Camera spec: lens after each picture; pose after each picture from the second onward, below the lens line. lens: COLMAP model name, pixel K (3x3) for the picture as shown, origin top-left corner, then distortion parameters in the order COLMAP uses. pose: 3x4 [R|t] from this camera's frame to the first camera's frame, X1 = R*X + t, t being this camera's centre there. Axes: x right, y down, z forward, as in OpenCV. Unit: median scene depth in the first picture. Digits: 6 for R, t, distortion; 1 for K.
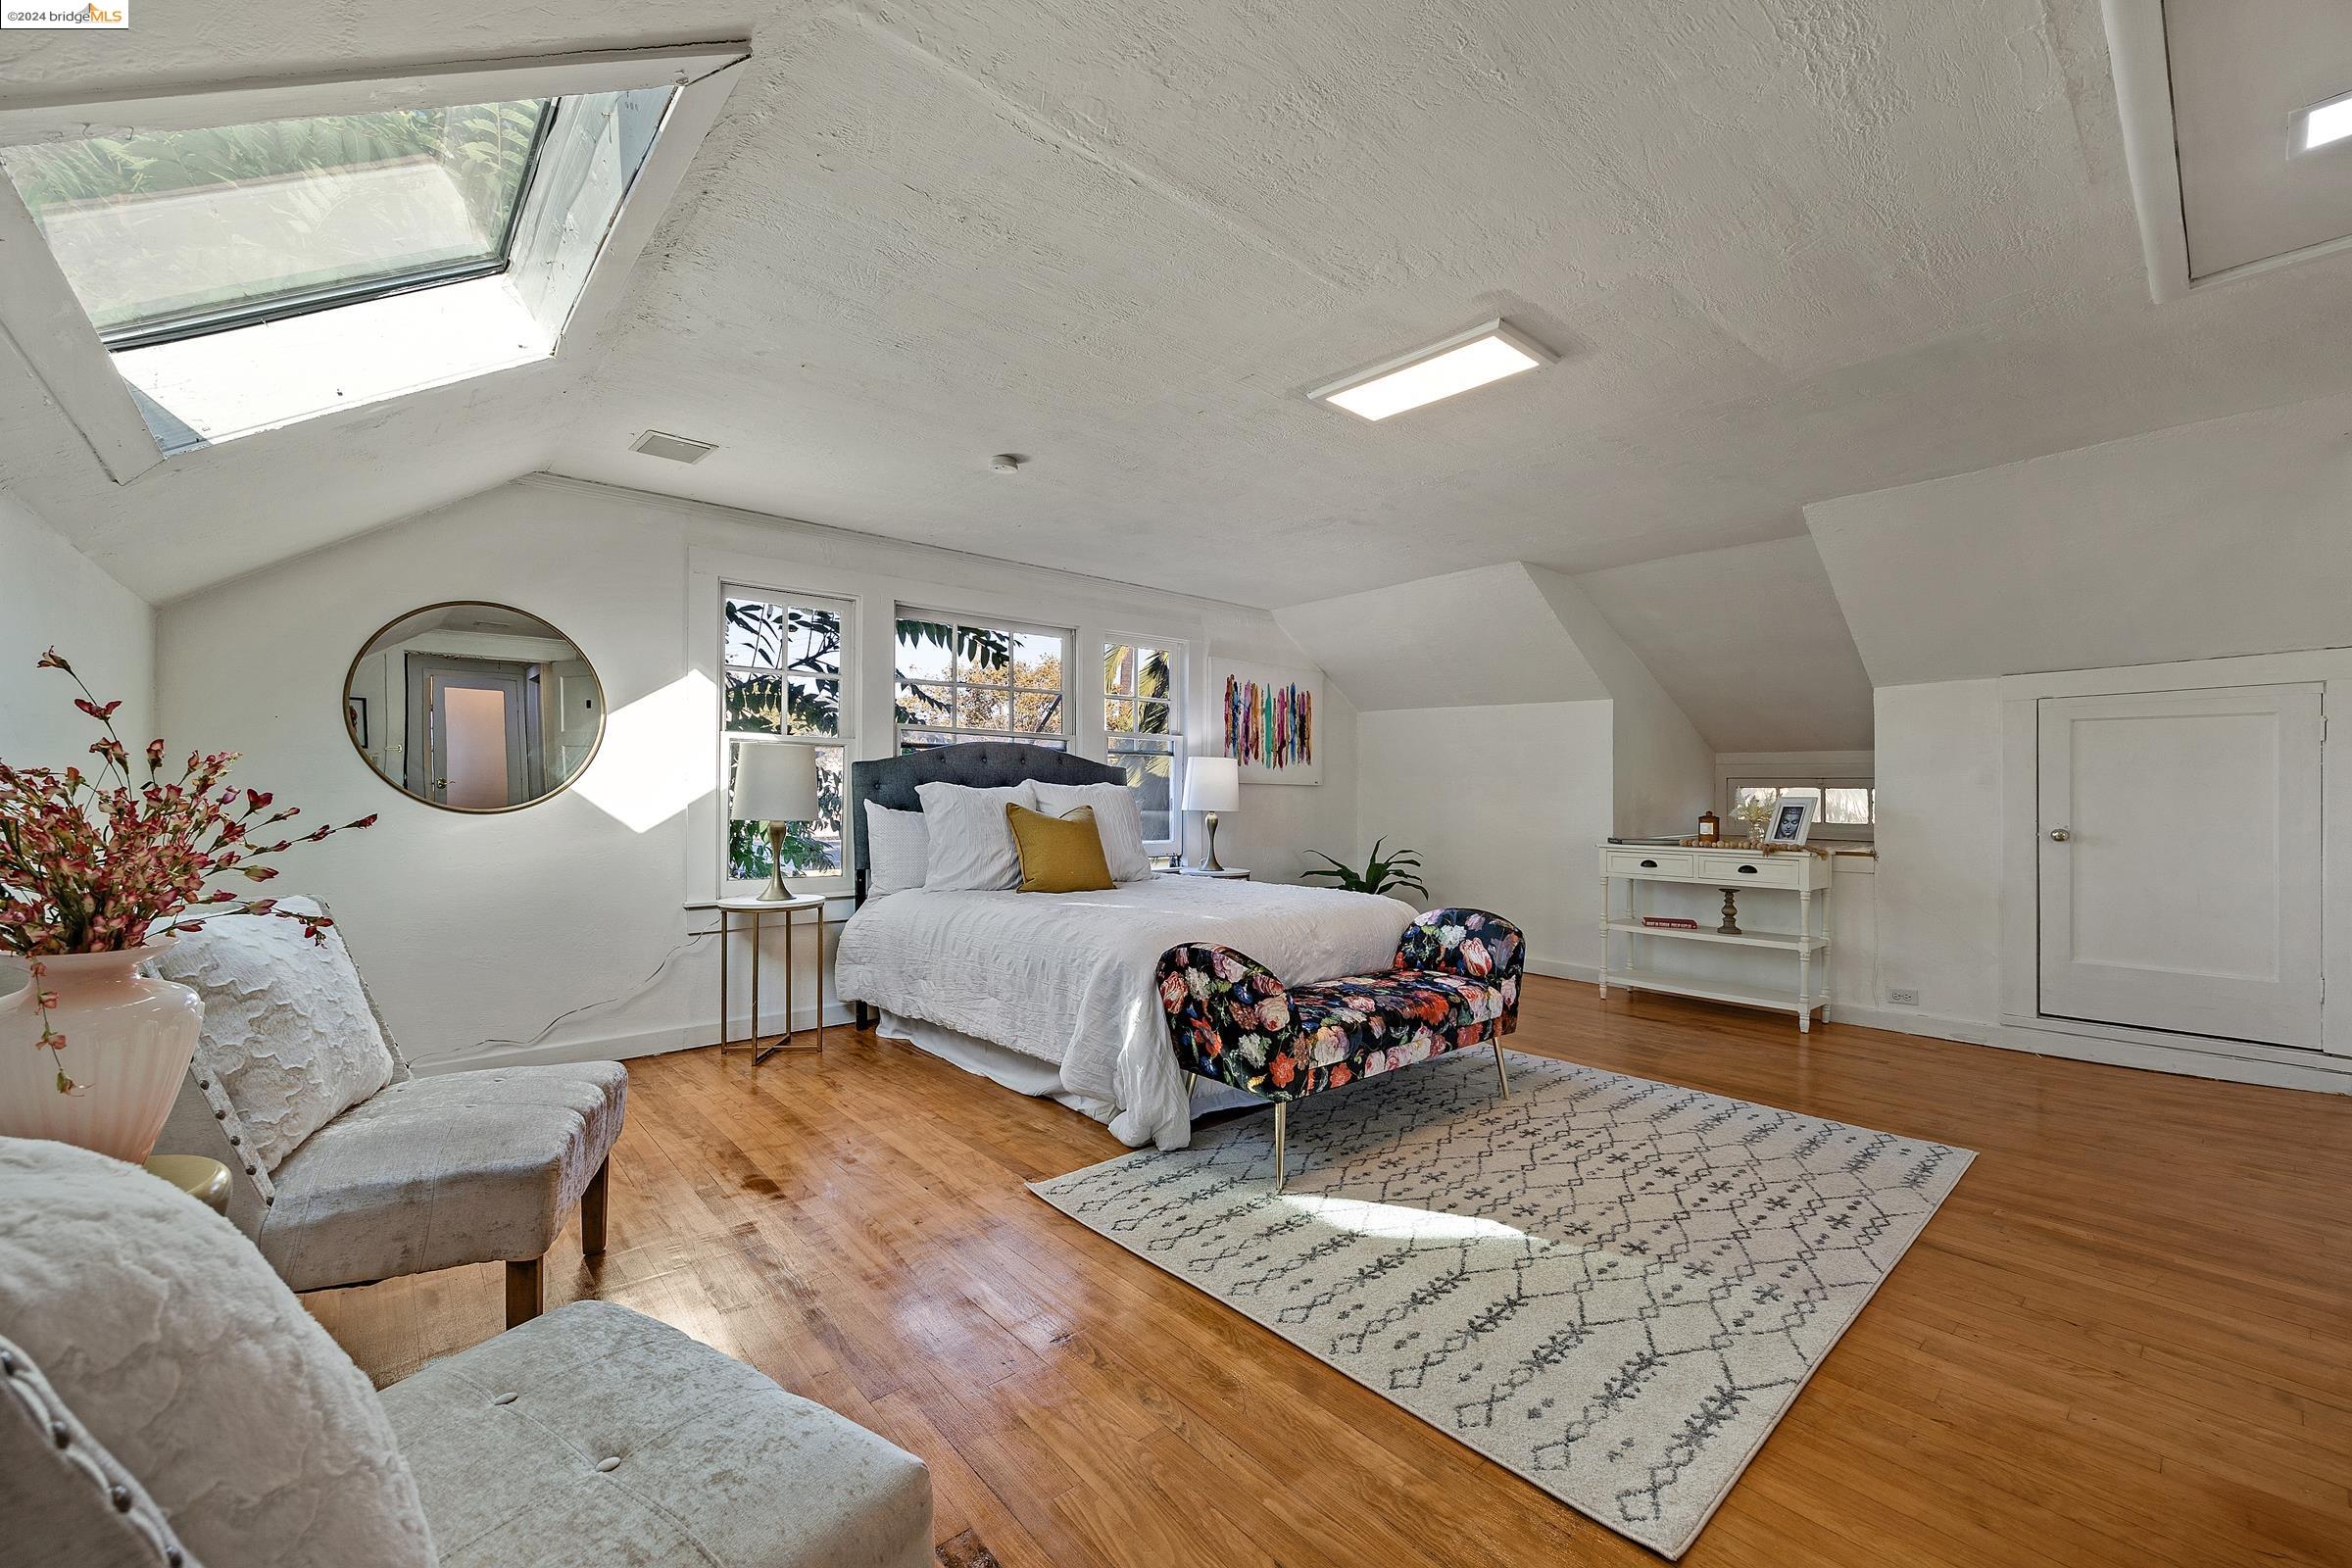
lens RADIAL K [[950.1, 0, 1181.3], [0, 950.1, 787.7], [0, 0, 1]] dist [-0.001182, -0.000005]
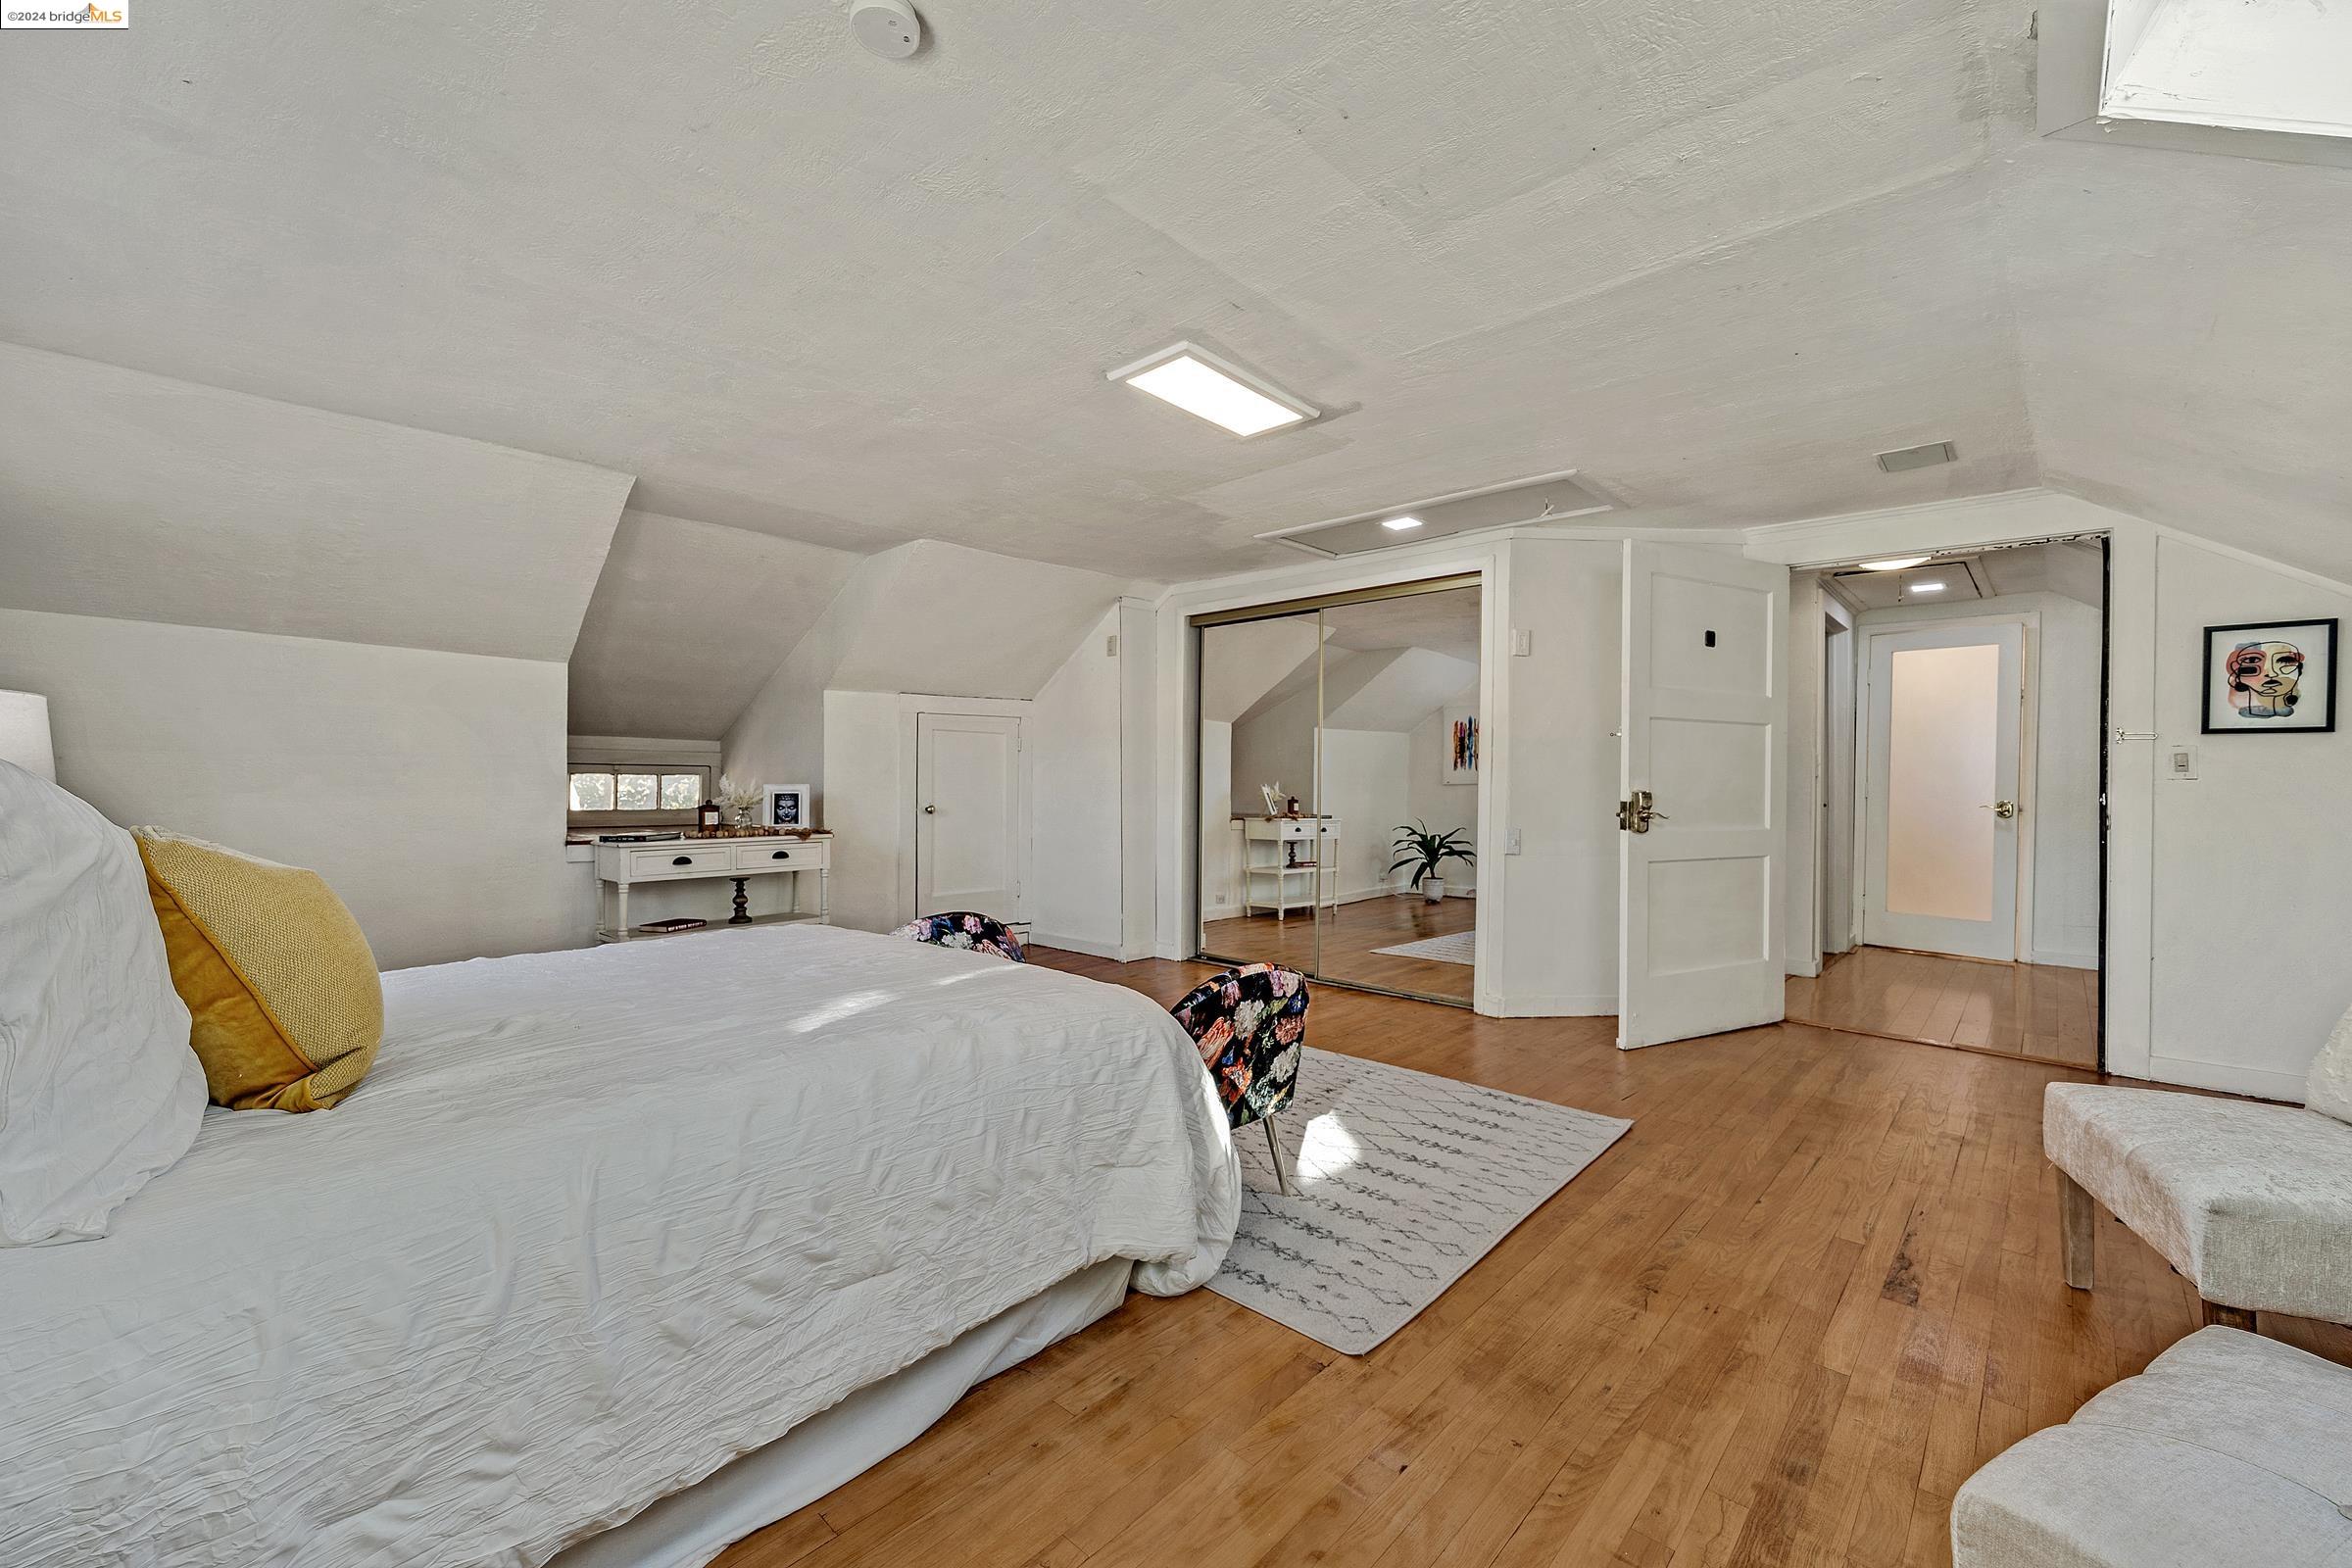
lens RADIAL K [[950.1, 0, 1181.3], [0, 950.1, 784.5], [0, 0, 1]] dist [-0.001182, -0.000005]
pose [[-0.111984, -0.009703, 0.993663, -0.832023], [-0.006258, 0.999939, 0.009059, -0.004286], [-0.993690, -0.005203, -0.112038, 1.205052]]
